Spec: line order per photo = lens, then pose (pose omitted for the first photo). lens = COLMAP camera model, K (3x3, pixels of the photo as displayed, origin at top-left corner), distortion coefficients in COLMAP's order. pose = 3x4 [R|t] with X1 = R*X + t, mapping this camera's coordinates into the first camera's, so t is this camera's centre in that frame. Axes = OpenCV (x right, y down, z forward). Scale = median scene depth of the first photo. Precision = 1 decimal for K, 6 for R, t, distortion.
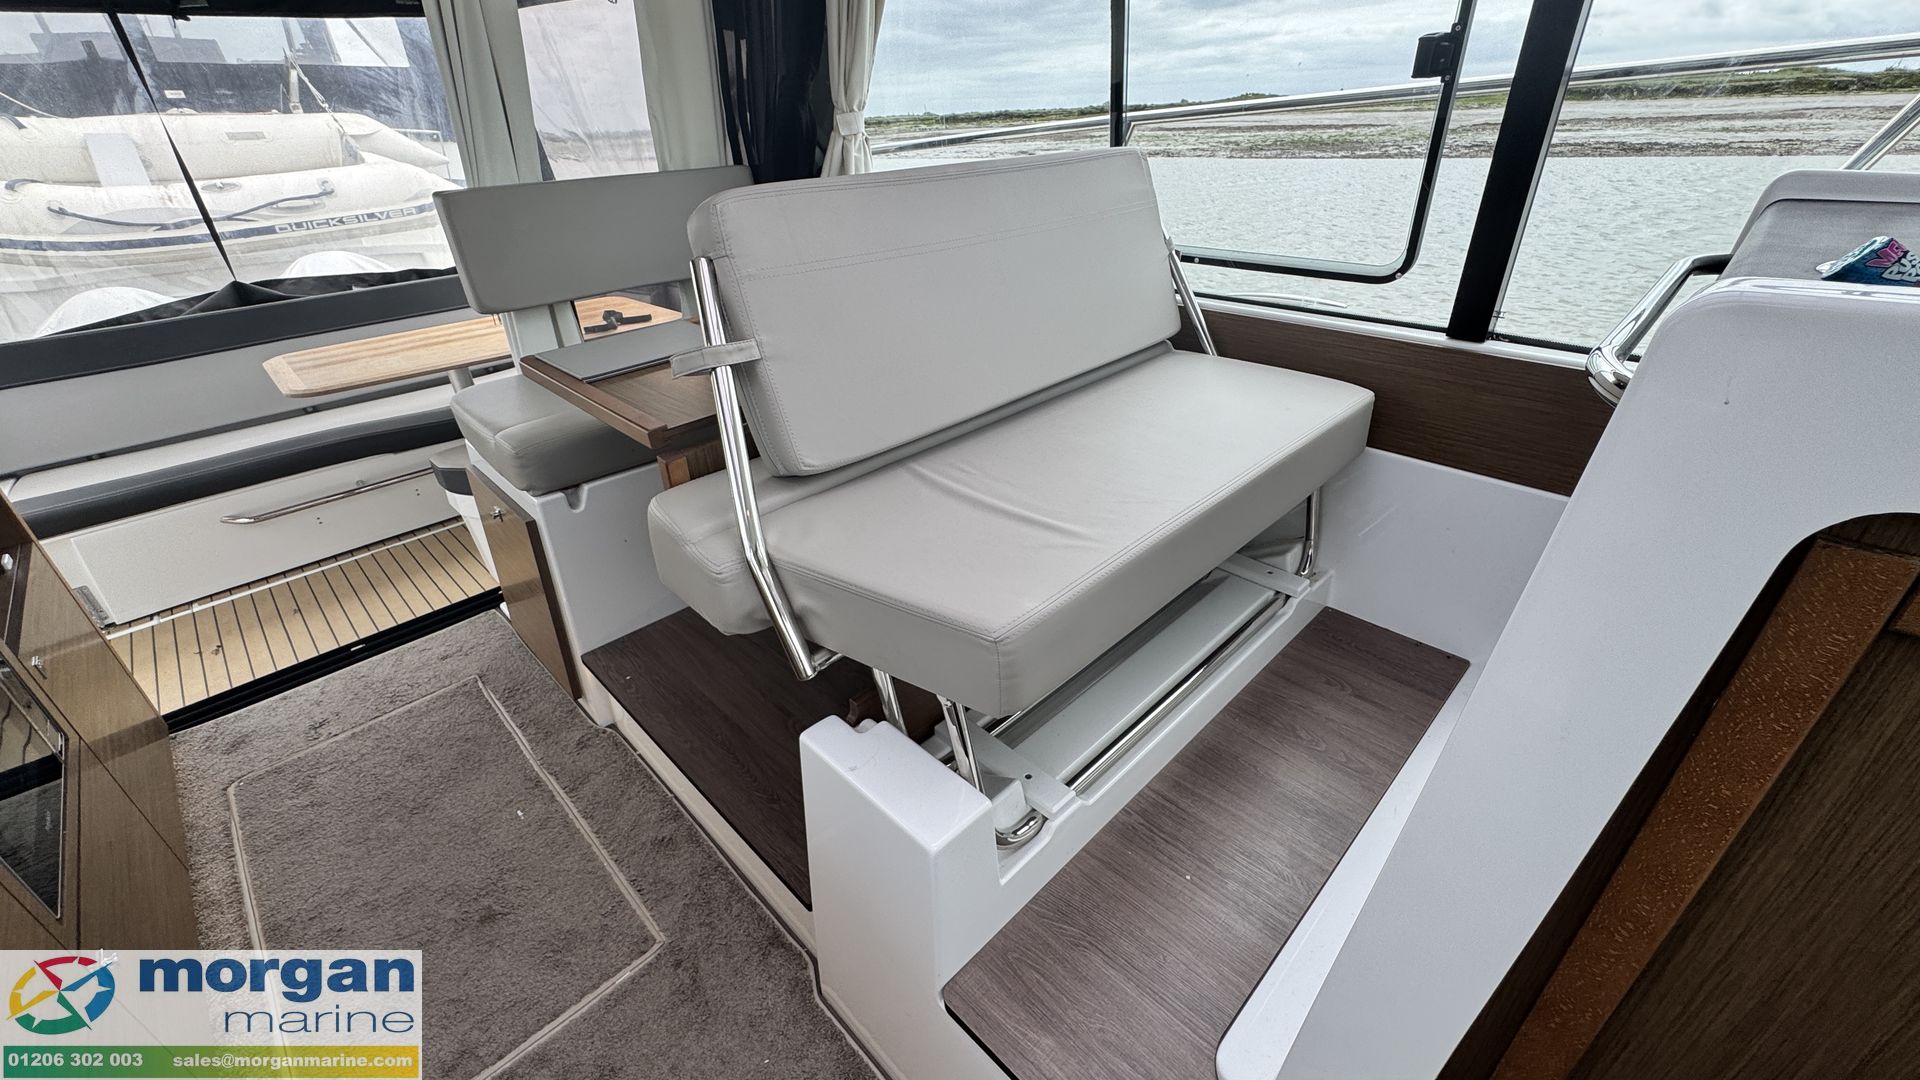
lens RADIAL K [[776.7, 0, 956.8], [0, 776.7, 529.2], [0, 0, 1]] dist [-0.000770, 0.000061]
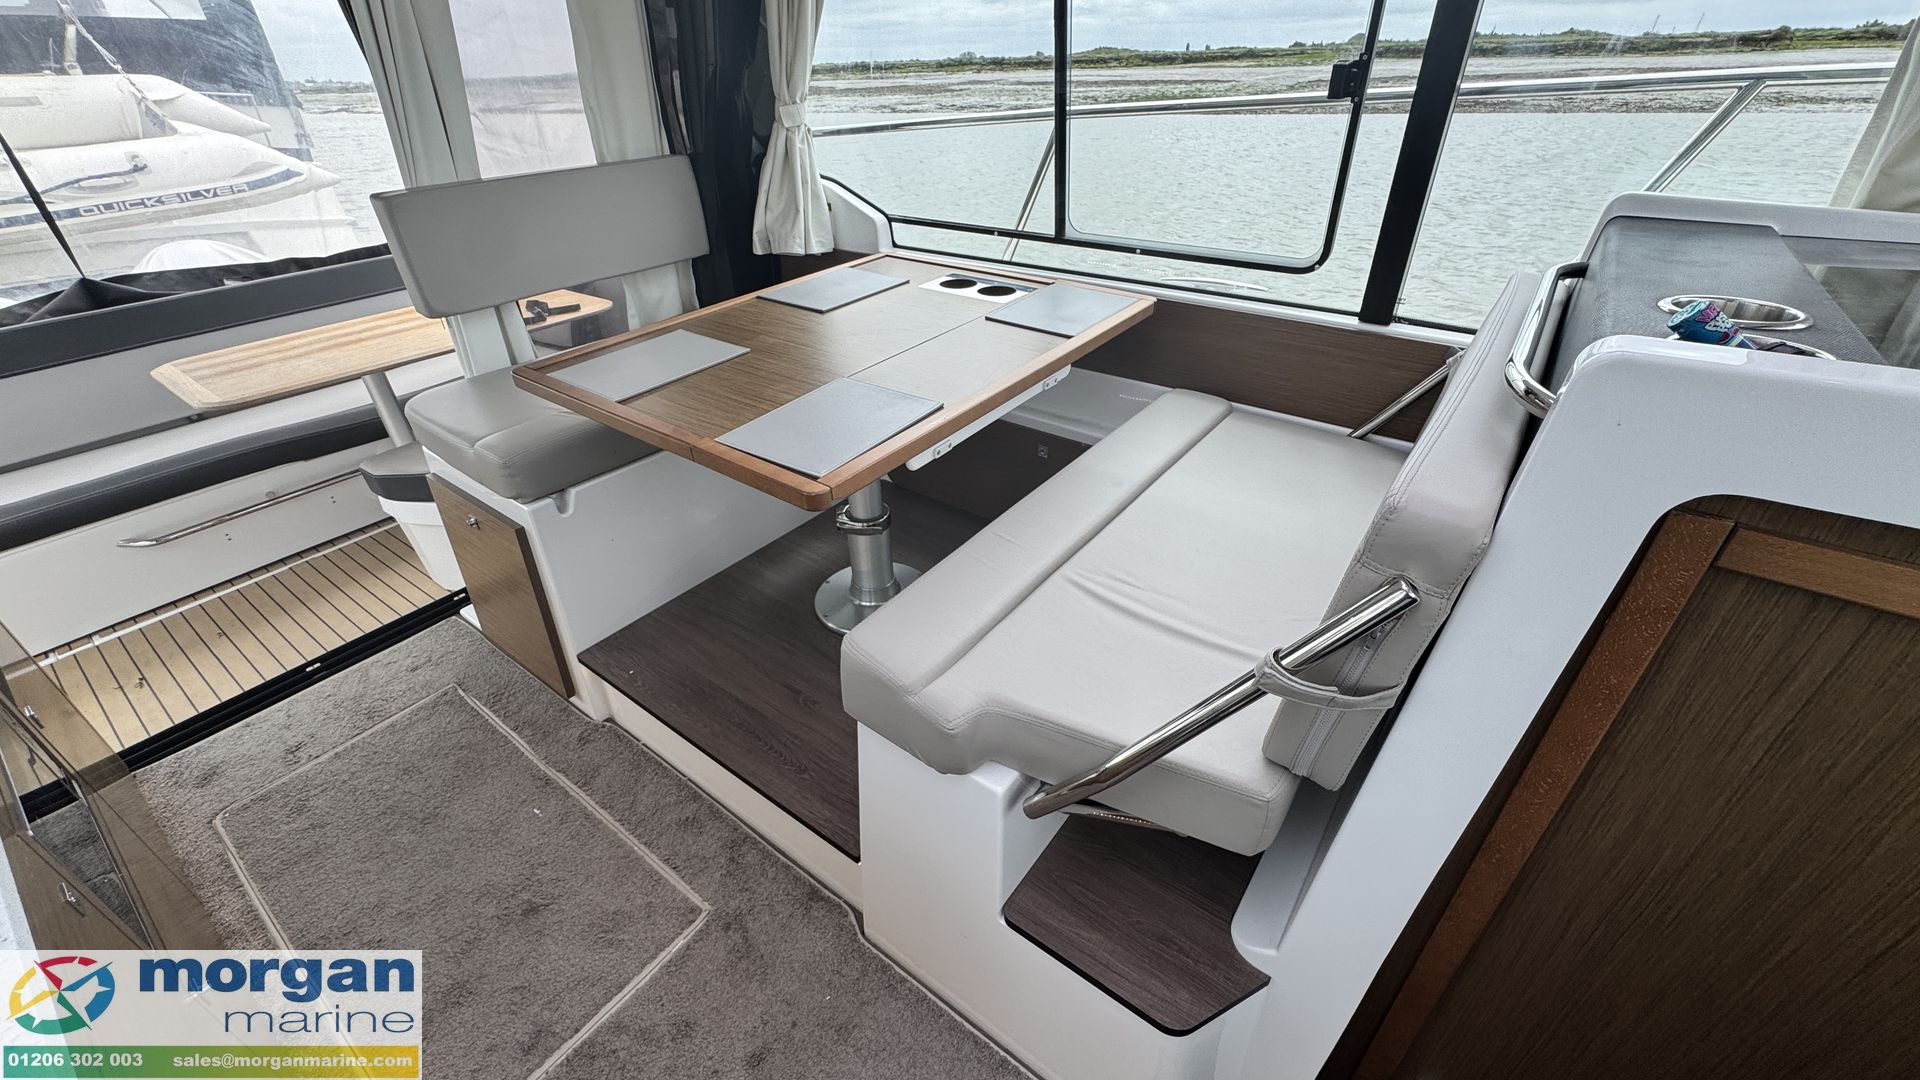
lens RADIAL K [[778.0, 0, 956.8], [0, 778.0, 528.7], [0, 0, 1]] dist [-0.002882, -0.000167]
pose [[0.989477, -0.068598, 0.127398, -0.112839], [0.062148, 0.996609, 0.053936, -0.028945], [-0.130666, -0.045451, 0.990384, -0.077073]]
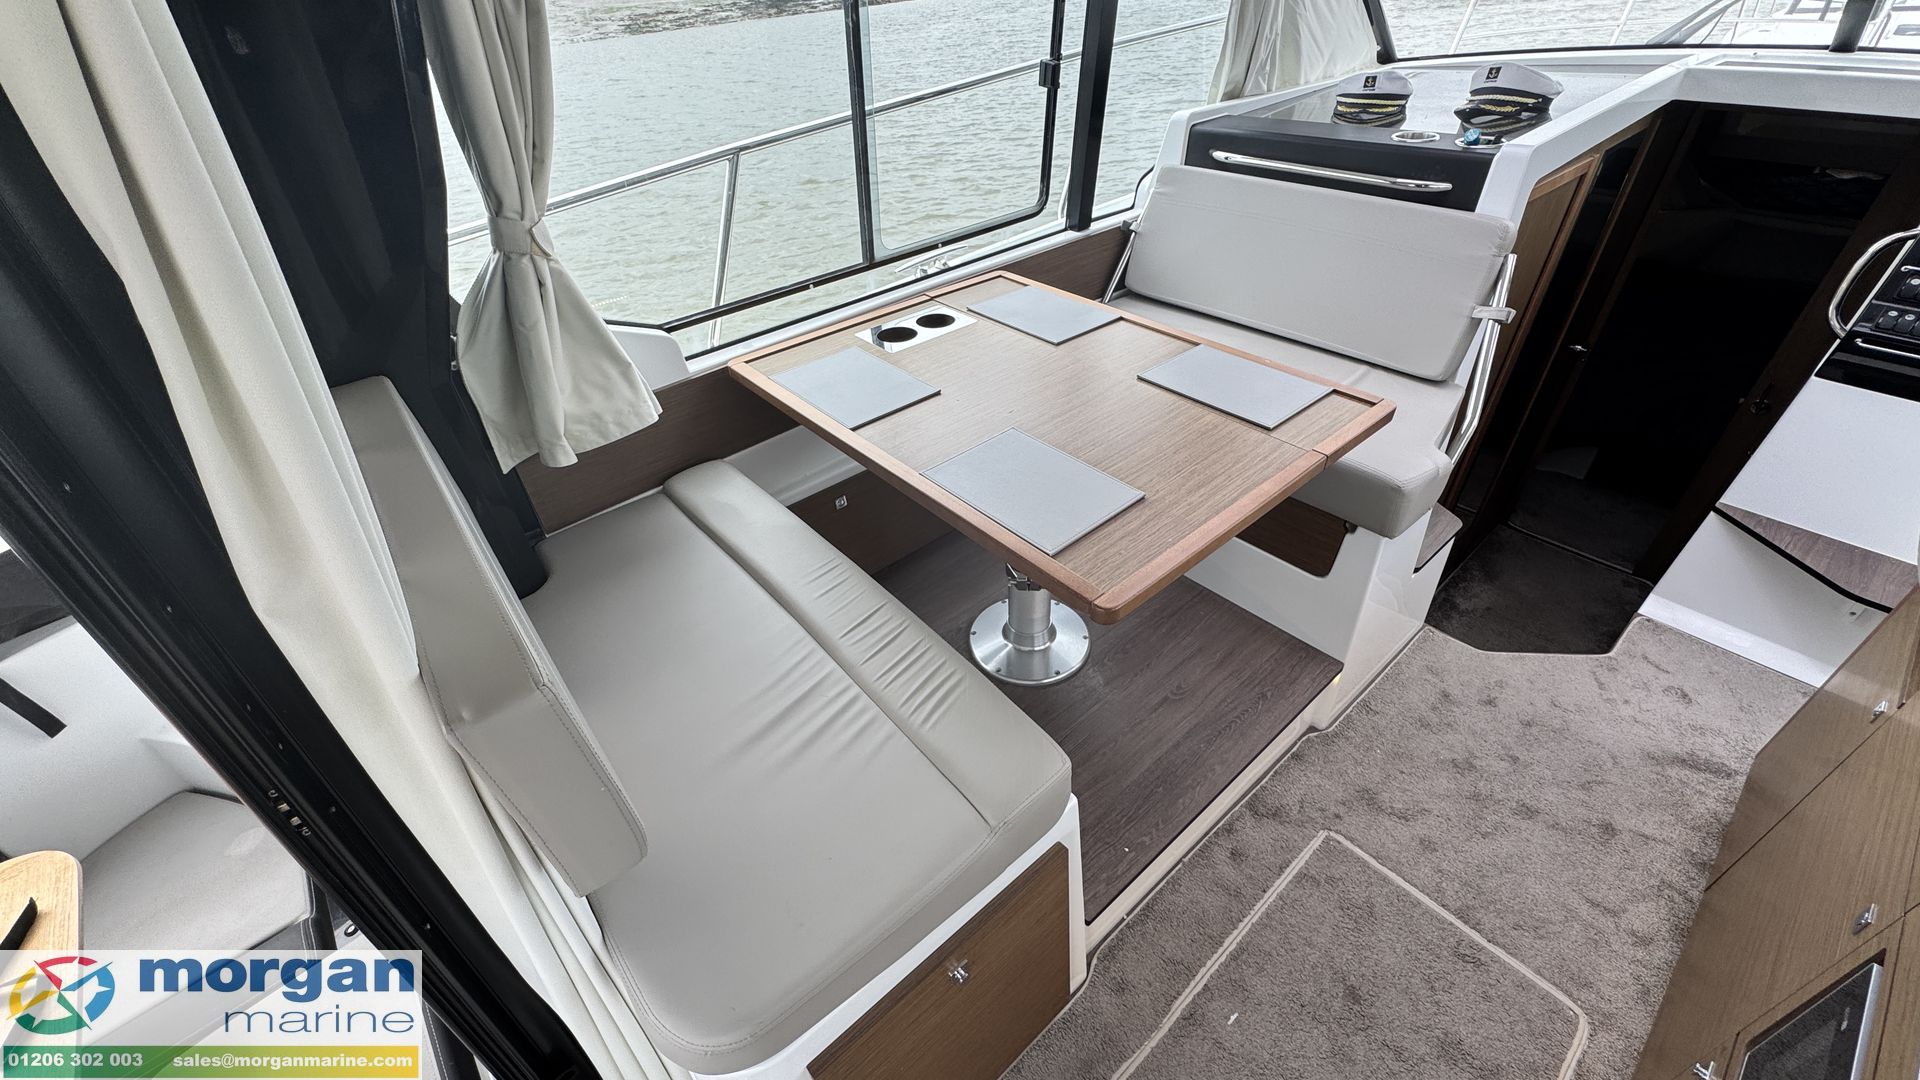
lens RADIAL K [[775.8, 0, 959.6], [0, 775.8, 535.7], [0, 0, 1]] dist [0.000776, 0.000101]
pose [[0.063275, -0.583043, 0.809973, -0.945189], [0.516609, 0.713536, 0.473267, -0.580277], [-0.853880, 0.388494, 0.346354, 0.725577]]
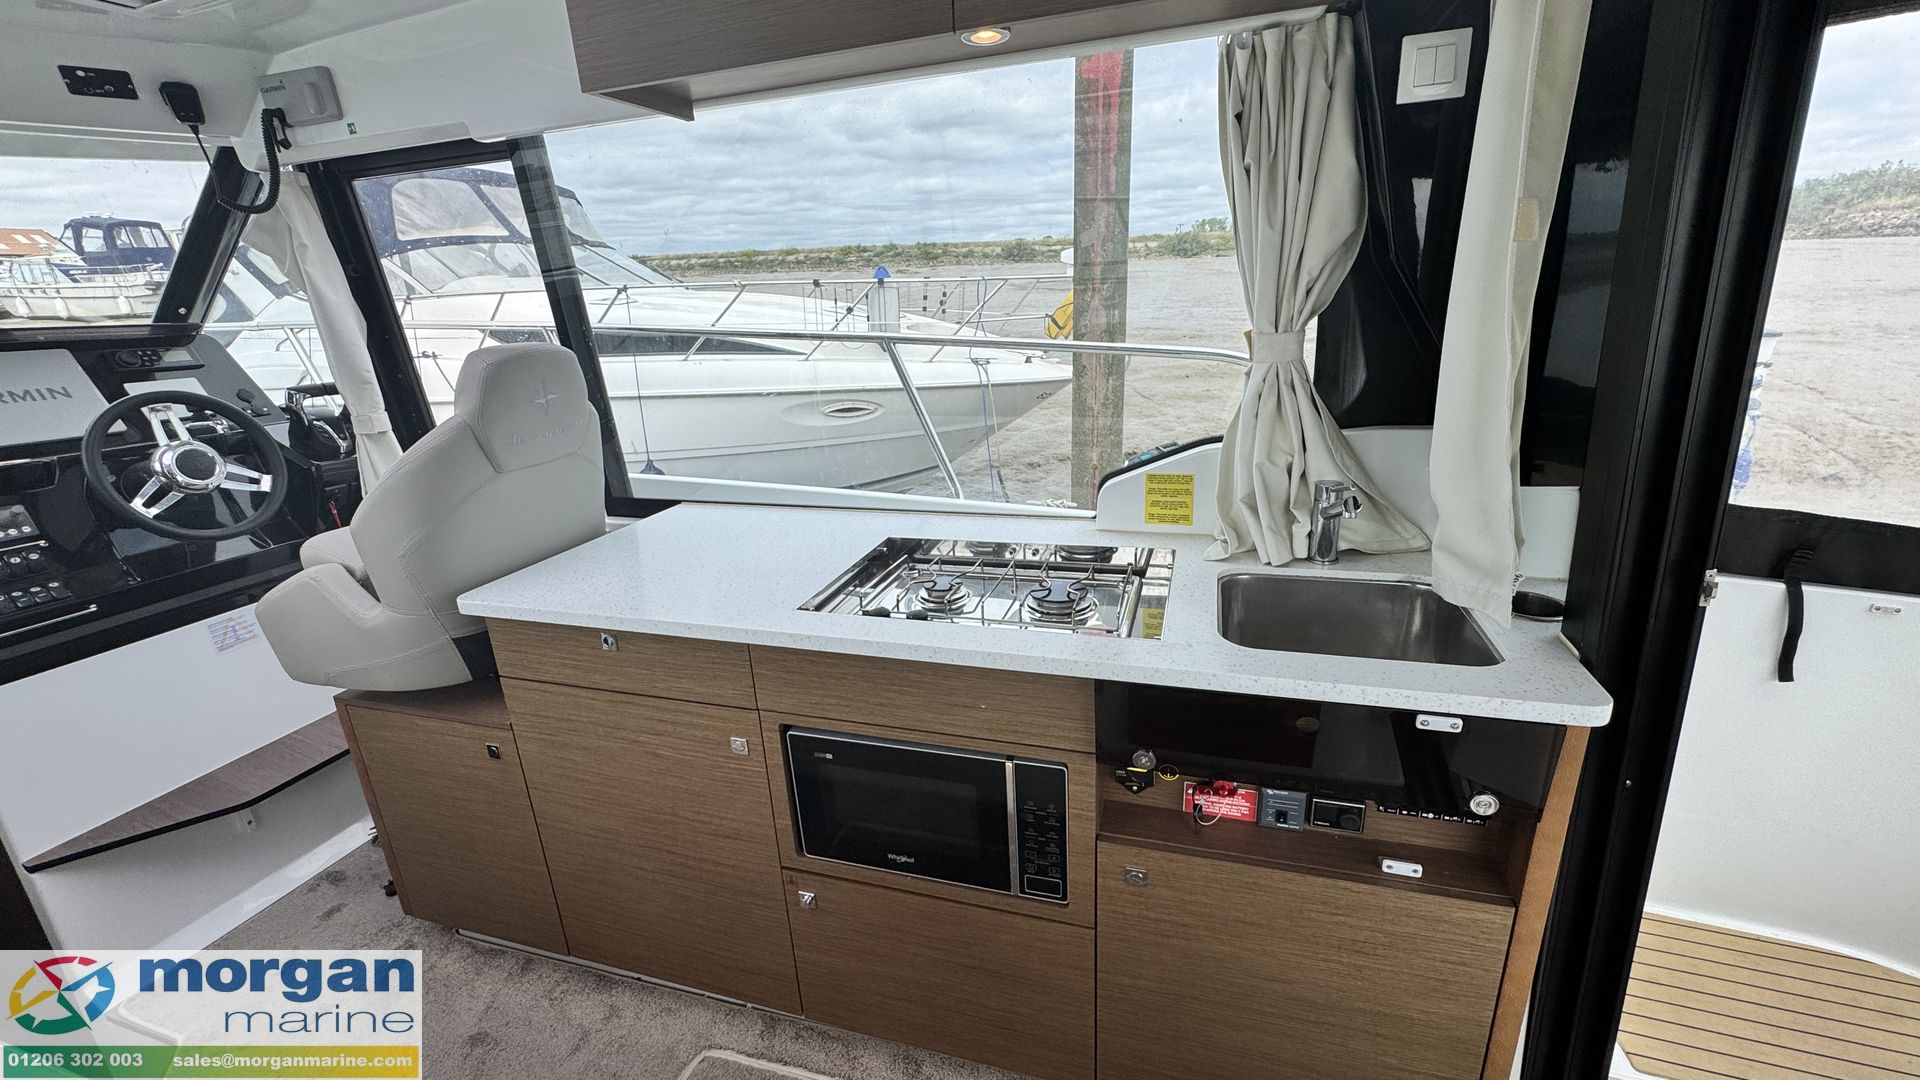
lens RADIAL K [[764.7, 0, 965.7], [0, 764.7, 533.3], [0, 0, 1]] dist [0.000826, -0.000137]
pose [[-0.883643, 0.198814, -0.423850, -0.533574], [-0.163445, 0.717373, 0.677246, -0.514446], [0.438704, 0.667719, -0.601406, 0.899429]]
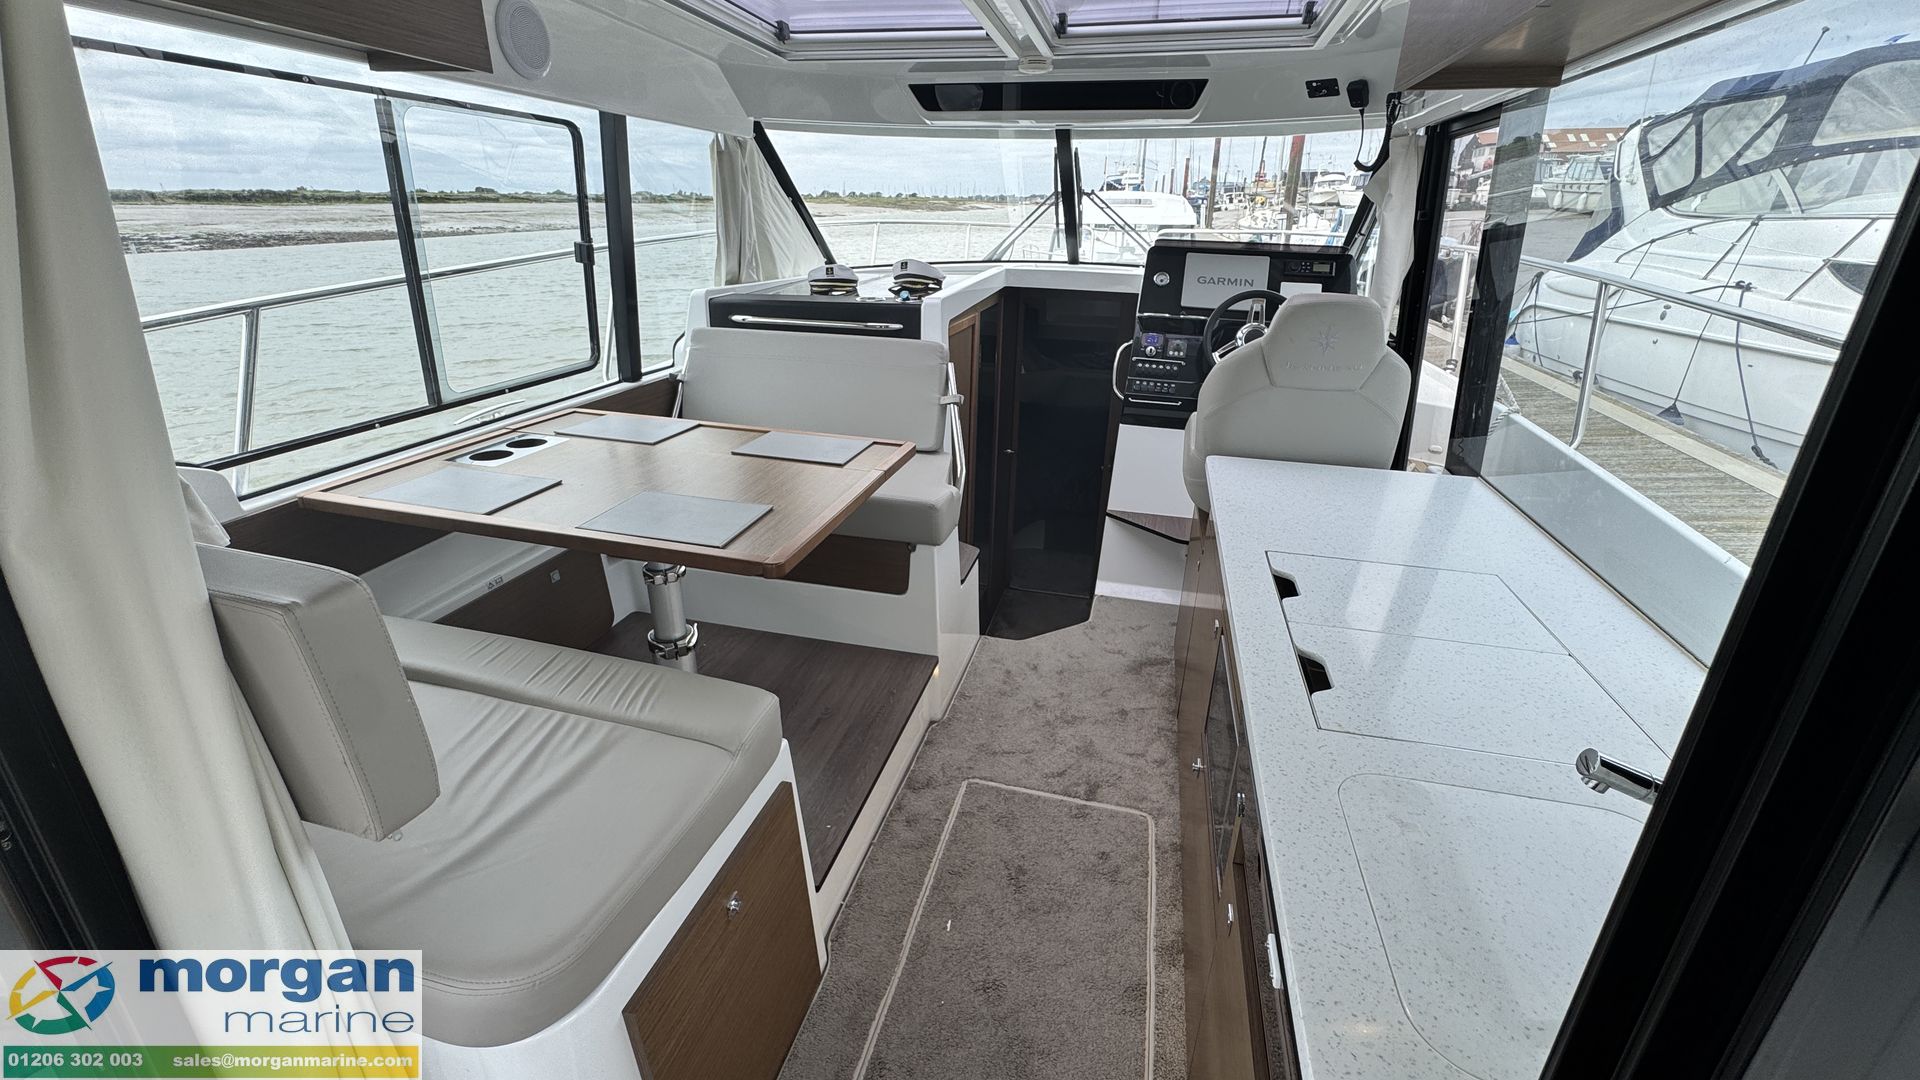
lens RADIAL K [[770.7, 0, 962.2], [0, 770.7, 536.4], [0, 0, 1]] dist [-0.008526, 0.003918]
pose [[-0.521601, -0.312225, 0.794008, -1.197612], [0.406805, 0.727023, 0.553124, -0.570053], [-0.749961, 0.611517, -0.252201, 0.899372]]
